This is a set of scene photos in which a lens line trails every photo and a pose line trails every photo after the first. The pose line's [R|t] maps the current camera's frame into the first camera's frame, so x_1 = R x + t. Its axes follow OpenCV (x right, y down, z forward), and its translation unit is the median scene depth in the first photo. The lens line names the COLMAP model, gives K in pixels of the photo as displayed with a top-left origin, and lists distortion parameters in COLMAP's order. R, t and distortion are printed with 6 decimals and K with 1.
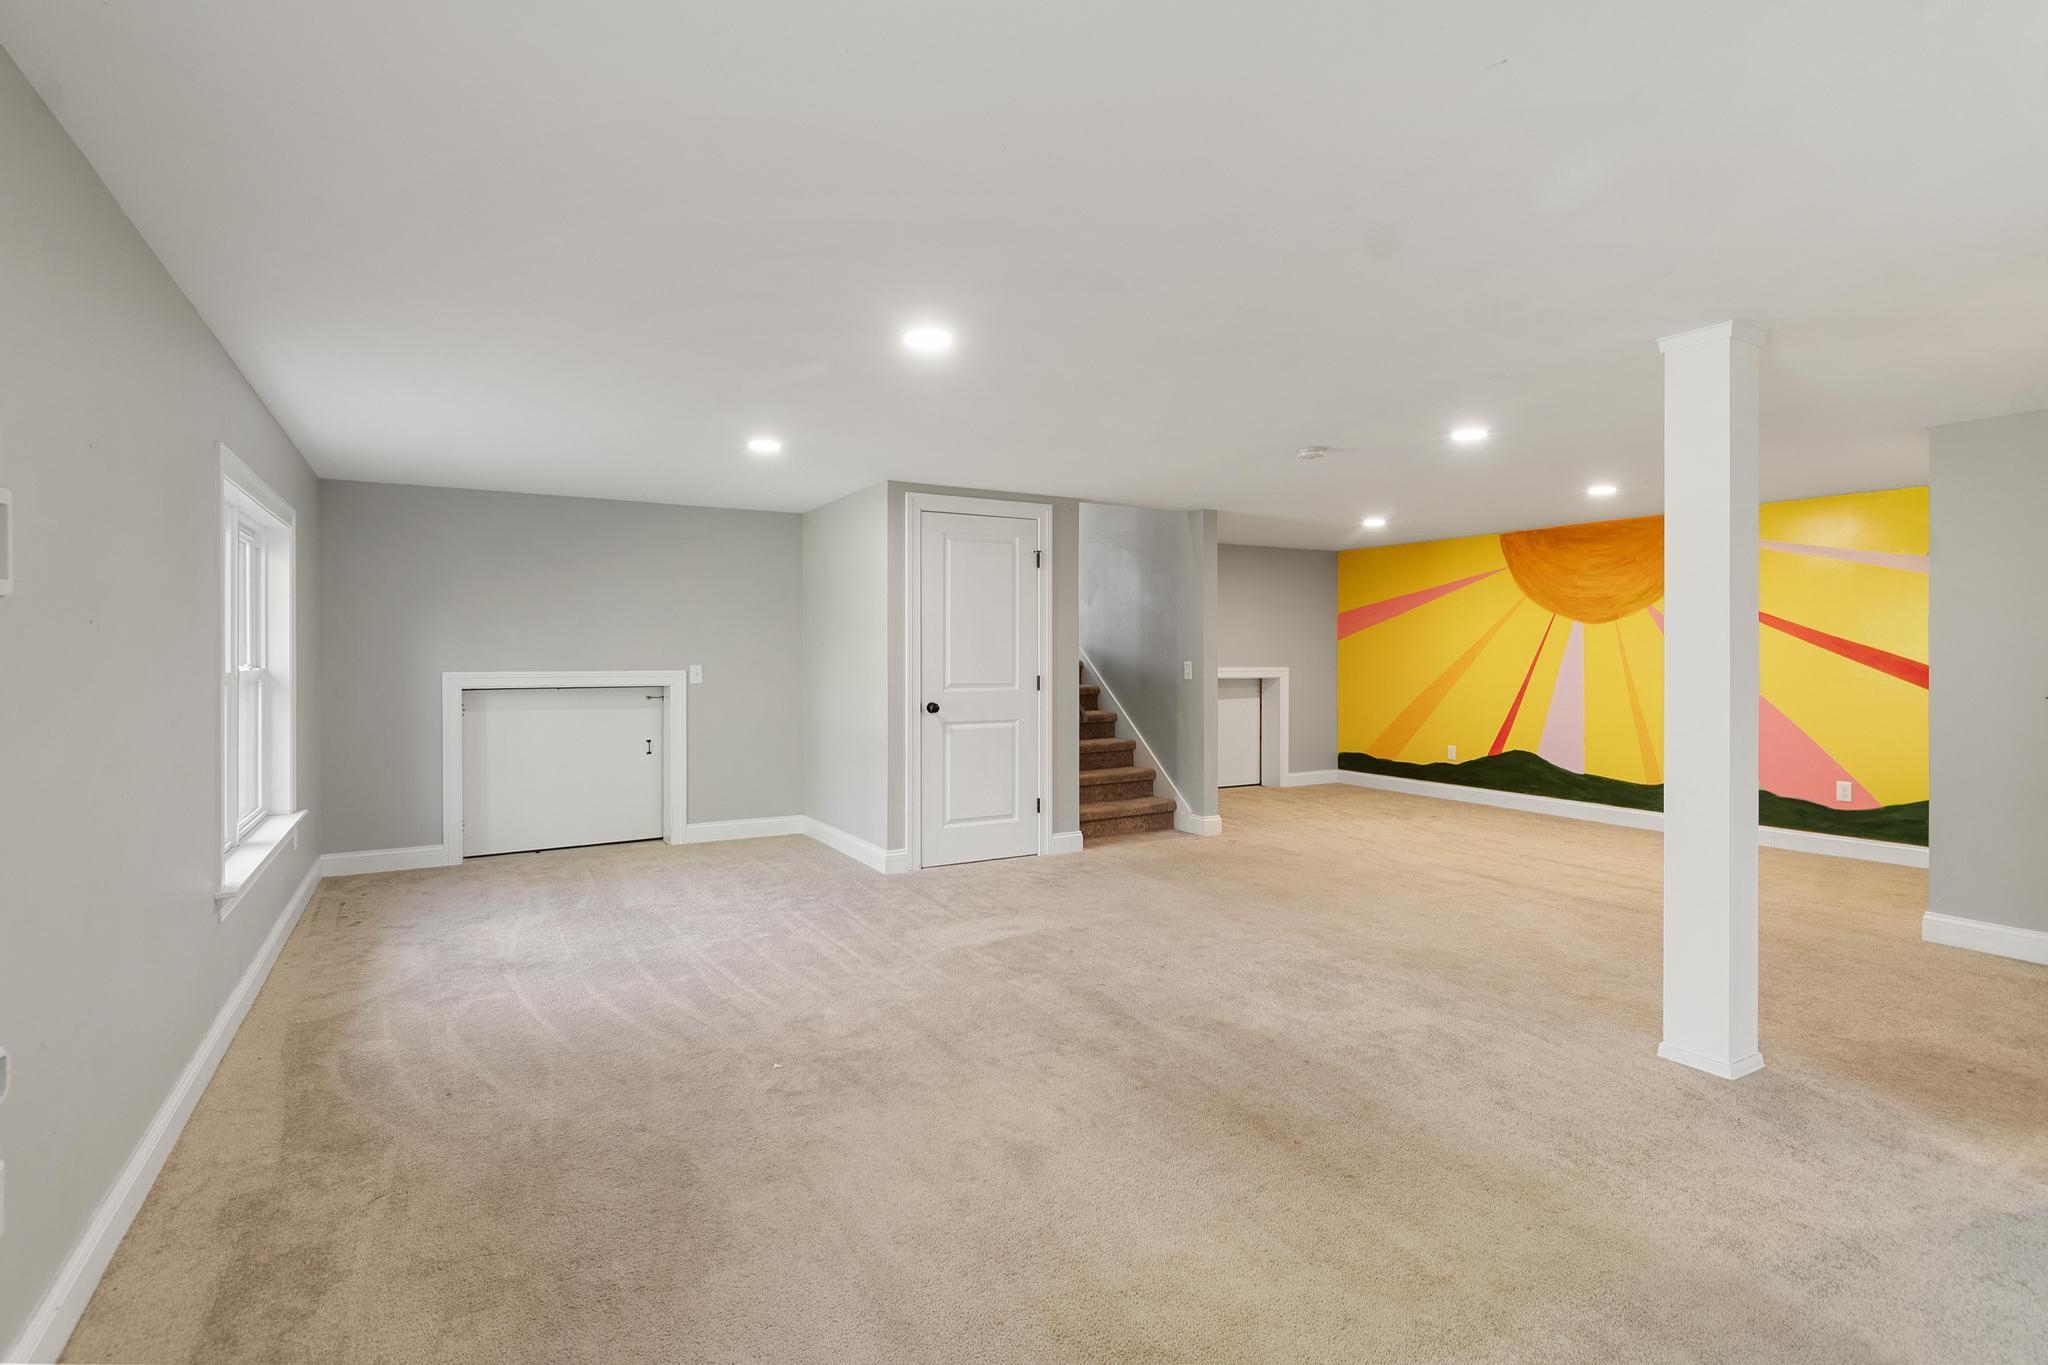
lens RADIAL K [[990.6, 0, 1022.3], [0, 990.6, 661.6], [0, 0, 1]] dist [-0.004570, -0.000340]
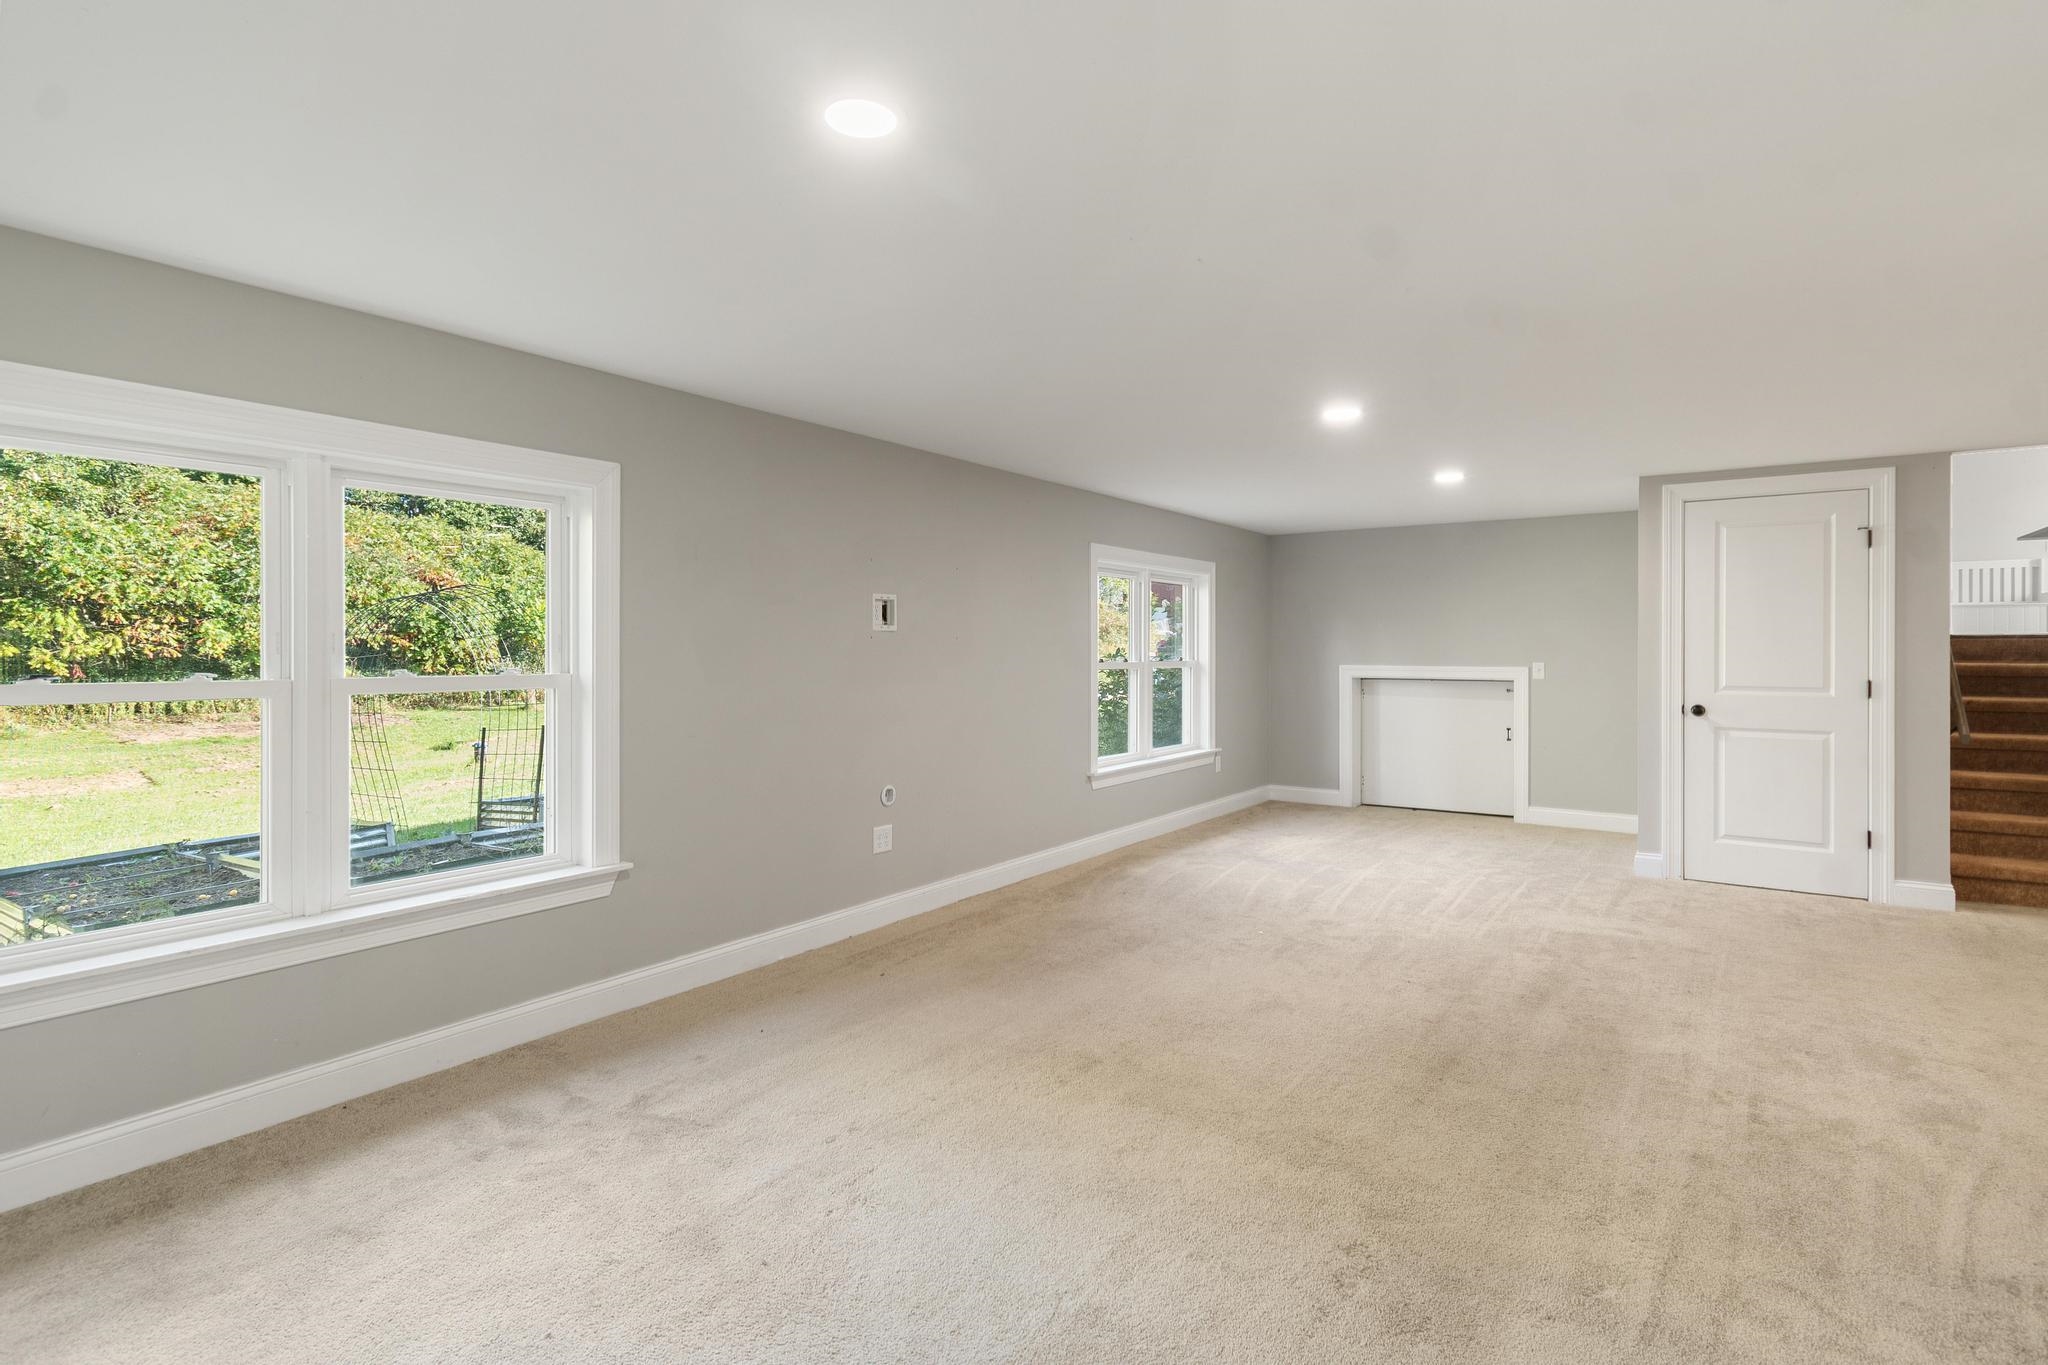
lens RADIAL K [[988.5, 0, 1034.4], [0, 988.5, 656.6], [0, 0, 1]] dist [0.001722, -0.000913]
pose [[0.426393, 0.007308, -0.904508, 0.463327], [-0.008920, 0.999953, 0.003874, -0.002164], [0.904494, 0.006416, 0.426438, 0.033014]]
